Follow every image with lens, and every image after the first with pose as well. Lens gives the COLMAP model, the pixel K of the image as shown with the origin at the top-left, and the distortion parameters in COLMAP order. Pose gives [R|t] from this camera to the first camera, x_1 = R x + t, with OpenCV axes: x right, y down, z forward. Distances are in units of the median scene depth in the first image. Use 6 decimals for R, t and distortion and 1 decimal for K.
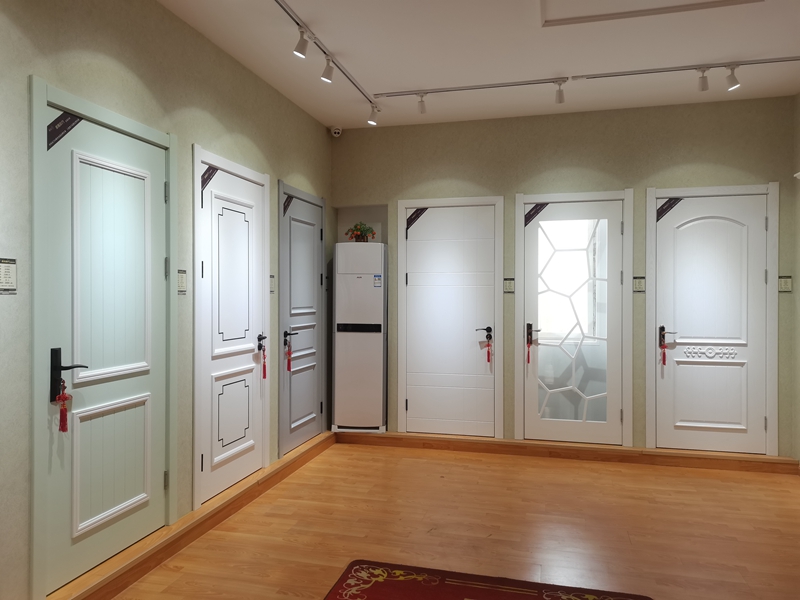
lens RADIAL K [[607.7, 0, 401.3], [0, 607.7, 299.1], [0, 0, 1]] dist [0.061451, -0.039878]
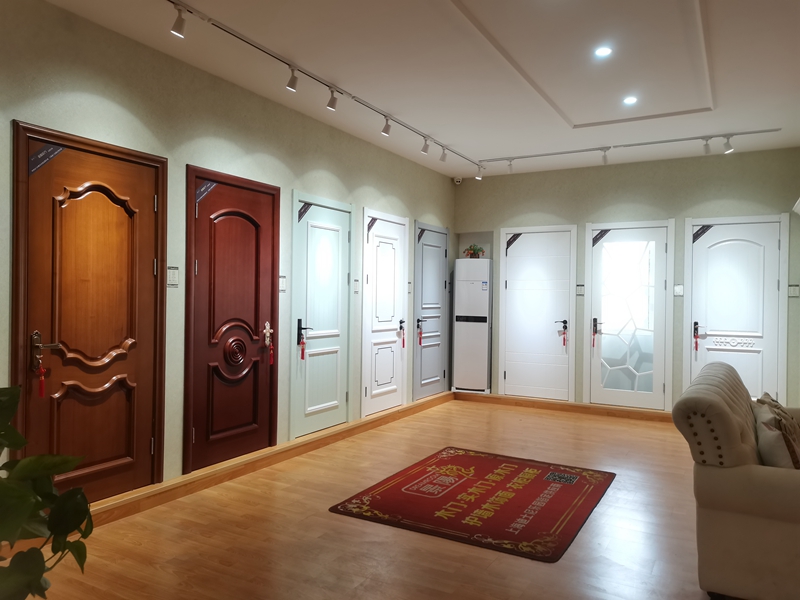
lens RADIAL K [[607.7, 0, 399.1], [0, 607.7, 298.5], [0, 0, 1]] dist [0.061451, -0.039878]
pose [[0.966264, 0.012586, -0.257244, 0.163370], [-0.014023, 0.999895, -0.003752, 0.008956], [0.257170, 0.007233, 0.966339, -0.509436]]
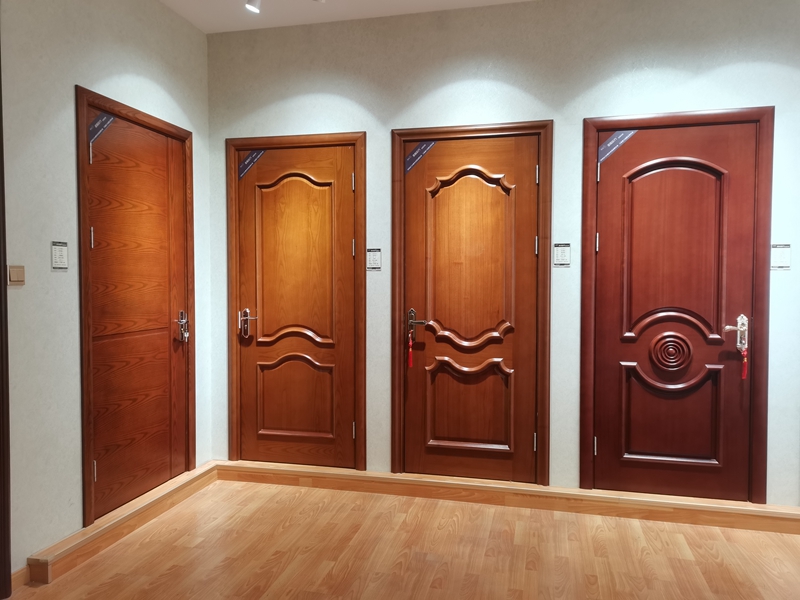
lens RADIAL K [[607.7, 0, 400.2], [0, 607.7, 299.9], [0, 0, 1]] dist [0.061451, -0.039878]
pose [[0.010258, 0.031126, -0.999463, 0.391279], [-0.009498, 0.999473, 0.031029, 0.013142], [0.999902, 0.009175, 0.010548, 0.072729]]
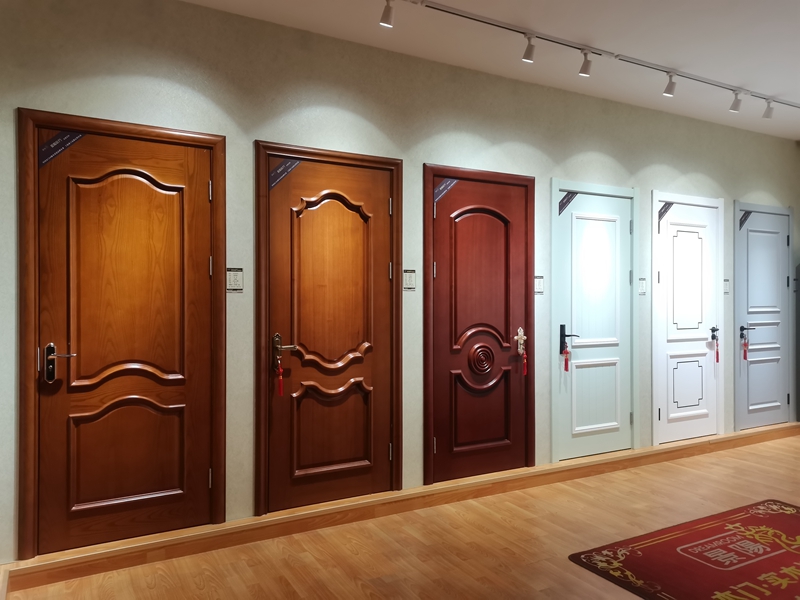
lens RADIAL K [[607.7, 0, 399.8], [0, 607.7, 298.6], [0, 0, 1]] dist [0.061451, -0.039878]
pose [[0.691917, -0.001933, -0.721975, 0.231088], [-0.004369, 0.999967, -0.006864, 0.010932], [0.721964, 0.007904, 0.691885, -0.334921]]
